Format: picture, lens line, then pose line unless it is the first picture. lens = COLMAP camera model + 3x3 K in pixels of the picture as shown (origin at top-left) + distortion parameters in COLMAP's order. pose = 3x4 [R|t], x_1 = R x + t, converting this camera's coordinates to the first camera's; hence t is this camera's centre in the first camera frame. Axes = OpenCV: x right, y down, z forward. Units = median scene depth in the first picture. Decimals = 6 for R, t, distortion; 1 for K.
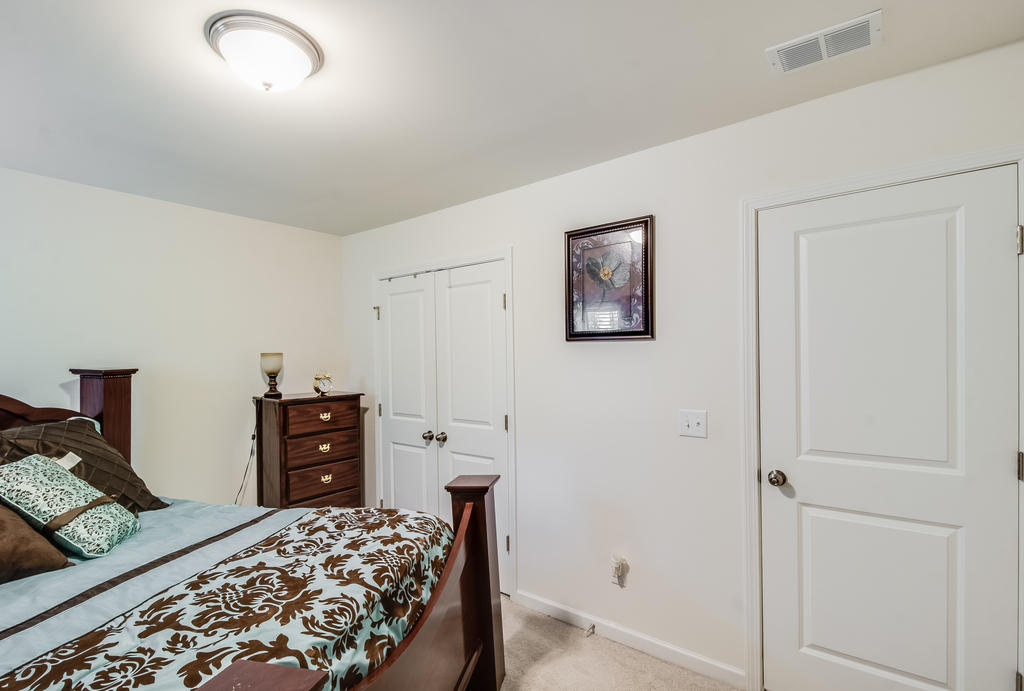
lens RADIAL K [[485.7, 0, 511.2], [0, 485.7, 358.2], [0, 0, 1]] dist [-0.001304, -0.000152]
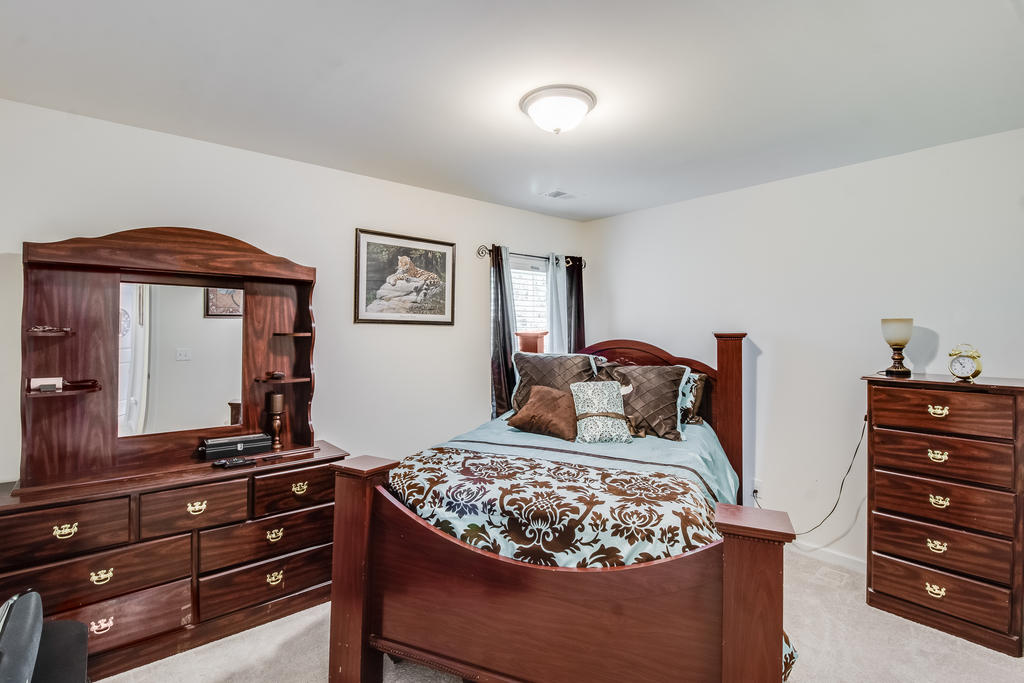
lens RADIAL K [[491.0, 0, 507.4], [0, 491.0, 327.6], [0, 0, 1]] dist [-0.001522, -0.000513]
pose [[-0.219166, 0.013896, -0.975589, 0.770136], [-0.000791, 0.999896, 0.014420, -0.013332], [0.975687, 0.003932, -0.219132, 1.000637]]
